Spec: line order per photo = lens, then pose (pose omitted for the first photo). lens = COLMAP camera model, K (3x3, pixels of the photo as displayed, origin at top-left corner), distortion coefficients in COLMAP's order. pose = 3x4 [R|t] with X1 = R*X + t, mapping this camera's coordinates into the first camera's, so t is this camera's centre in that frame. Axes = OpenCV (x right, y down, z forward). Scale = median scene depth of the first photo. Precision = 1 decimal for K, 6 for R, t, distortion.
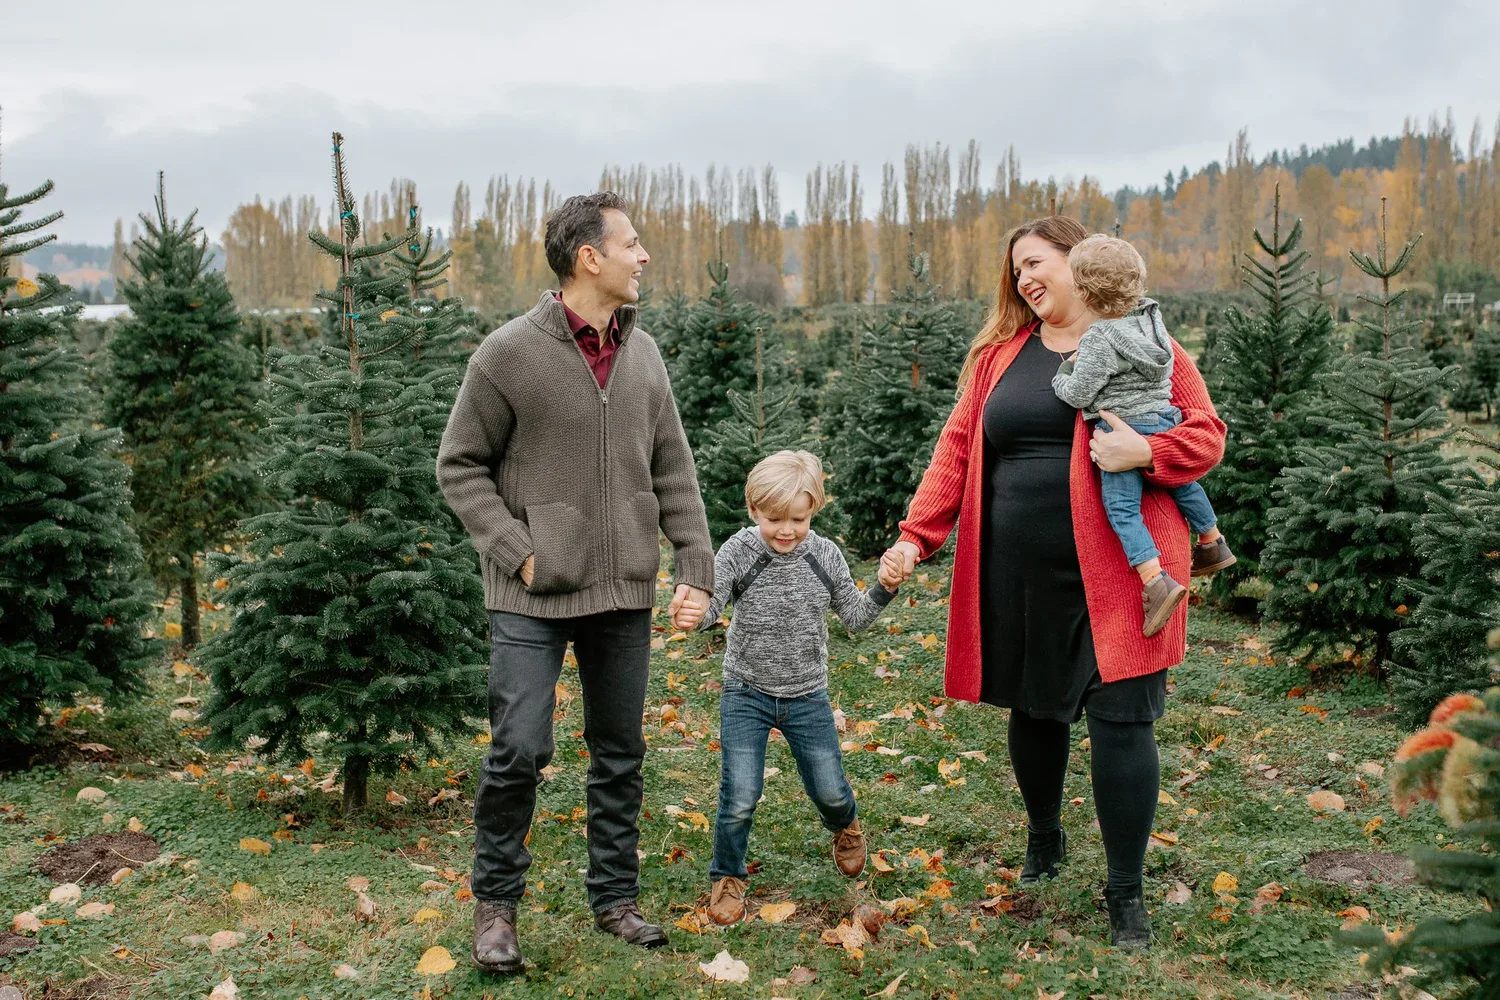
lens RADIAL K [[2063.5, 0, 720.9], [0, 2063.5, 494.7], [0, 0, 1]] dist [-0.047774, 0.051719]
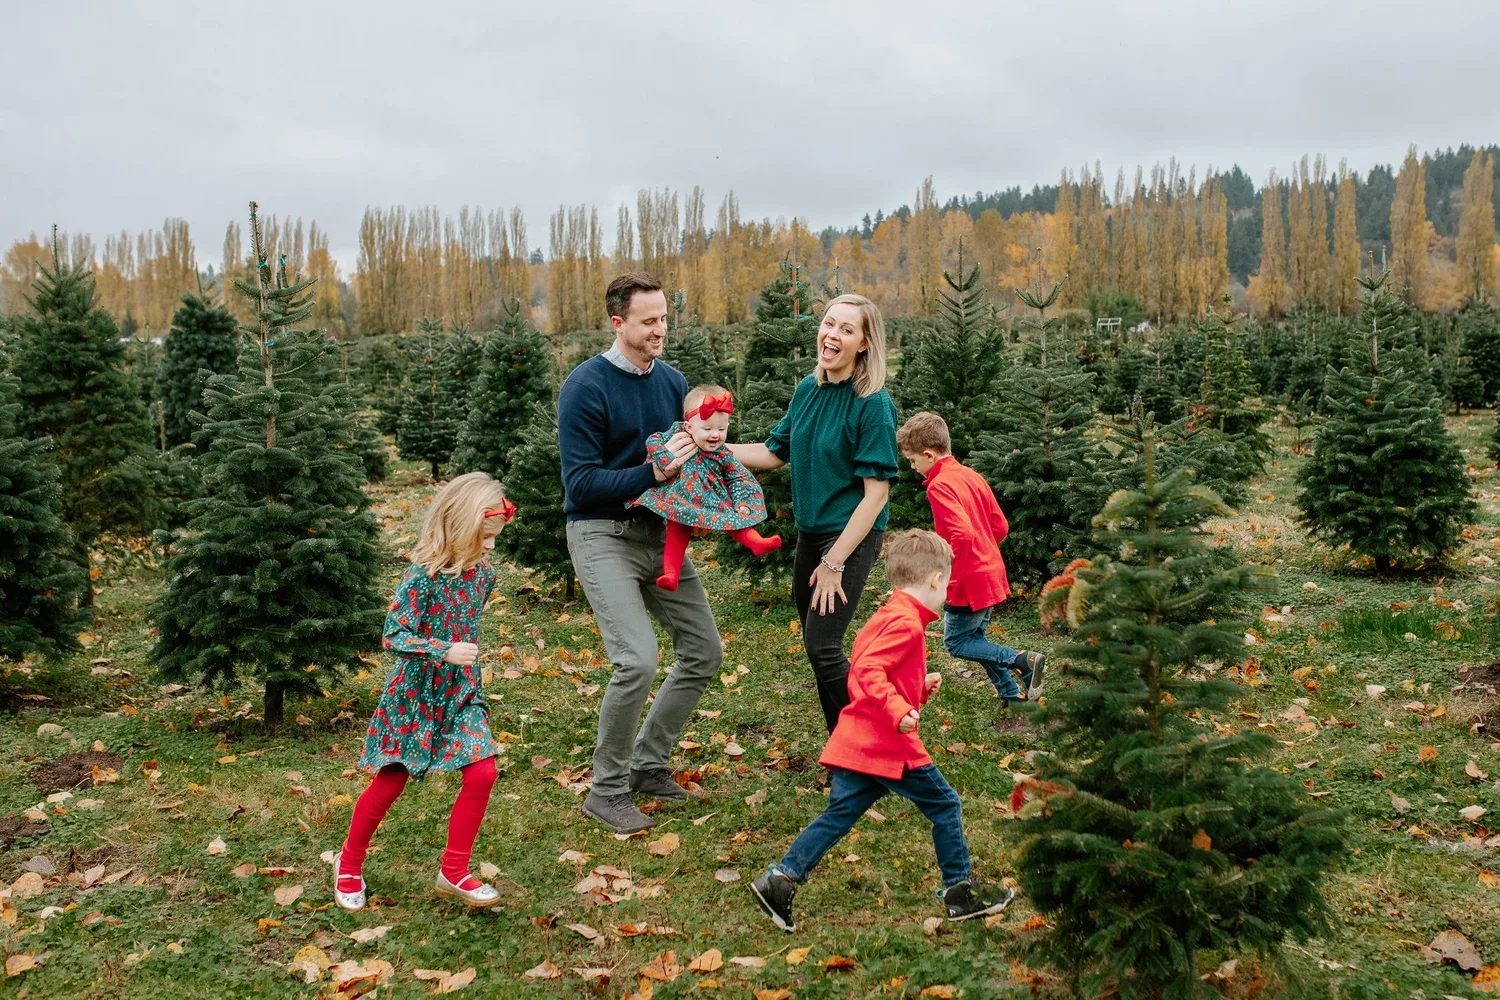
lens RADIAL K [[1965.0, 0, 750.0], [0, 1965.0, 500.0], [0, 0, 1]] dist [-0.029424, 0.077010]
pose [[0.987479, -0.021434, 0.156290, -0.054962], [0.022407, 0.999739, -0.004467, 0.017302], [-0.156153, 0.007913, 0.987701, -0.191849]]
